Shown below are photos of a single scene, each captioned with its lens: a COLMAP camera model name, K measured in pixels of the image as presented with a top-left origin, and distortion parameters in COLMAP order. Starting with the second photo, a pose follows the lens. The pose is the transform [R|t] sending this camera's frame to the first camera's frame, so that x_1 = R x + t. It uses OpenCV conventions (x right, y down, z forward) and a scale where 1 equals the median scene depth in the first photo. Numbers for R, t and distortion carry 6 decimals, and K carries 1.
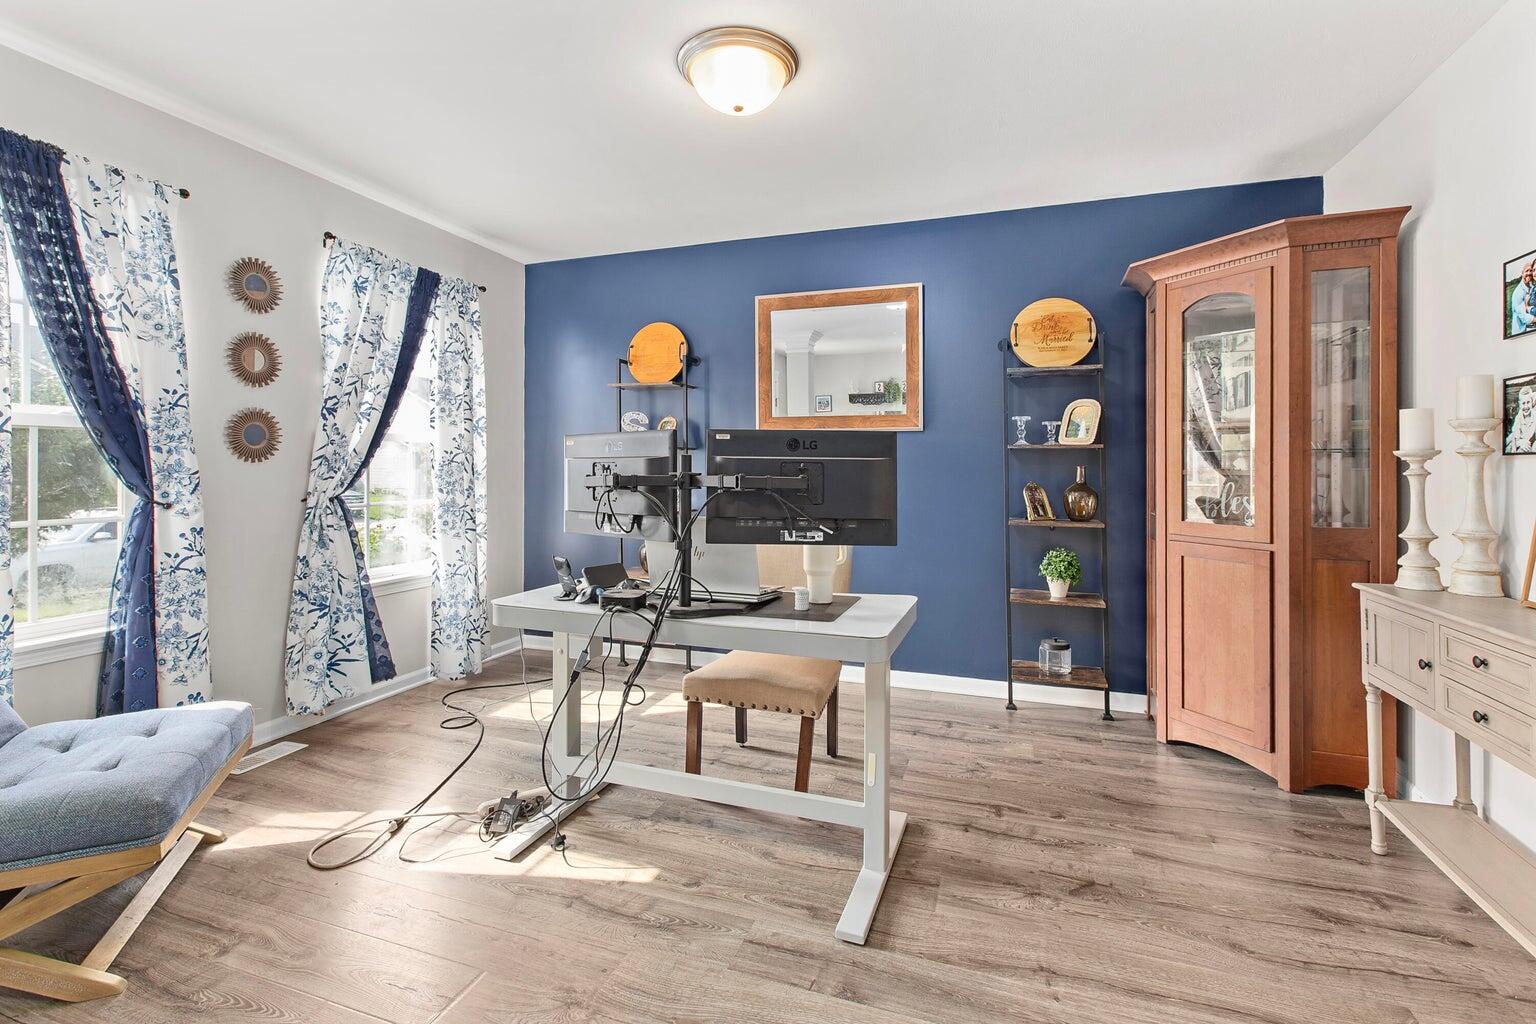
lens RADIAL K [[708.3, 0, 765.1], [0, 708.3, 474.4], [0, 0, 1]] dist [0.006569, -0.003042]
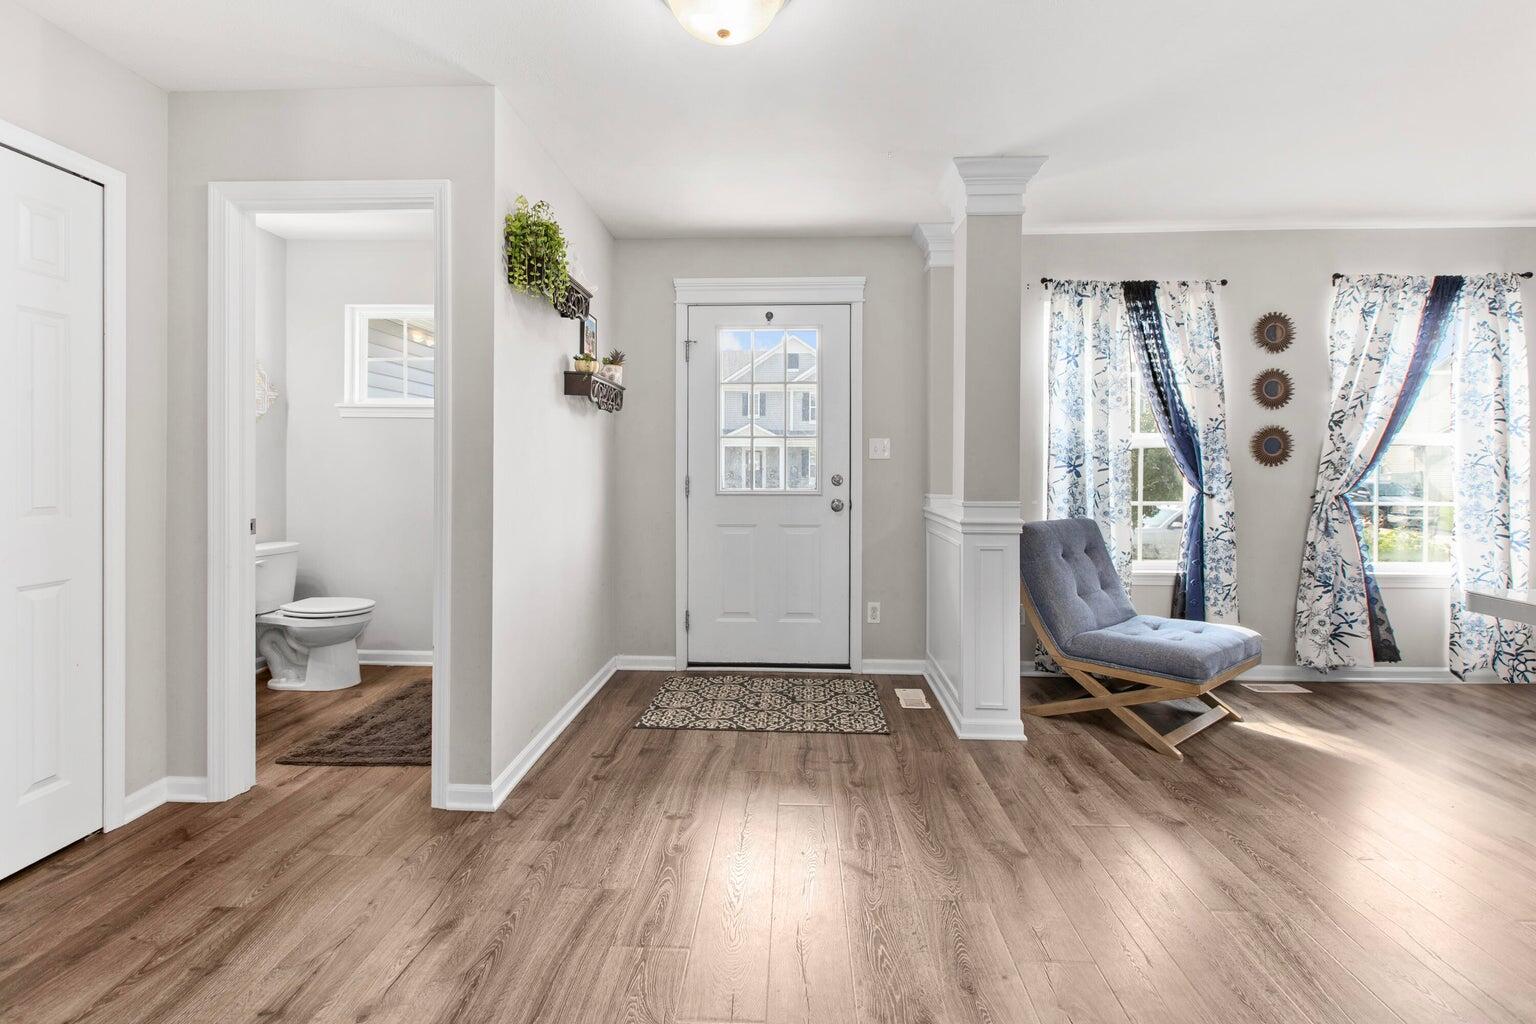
lens RADIAL K [[708.3, 0, 768.2], [0, 708.3, 470.4], [0, 0, 1]] dist [0.006569, -0.003042]
pose [[0.291882, -0.001390, -0.956453, 0.270396], [-0.009414, 0.999946, -0.004326, 0.004746], [0.956408, 0.010266, 0.291853, -0.282404]]
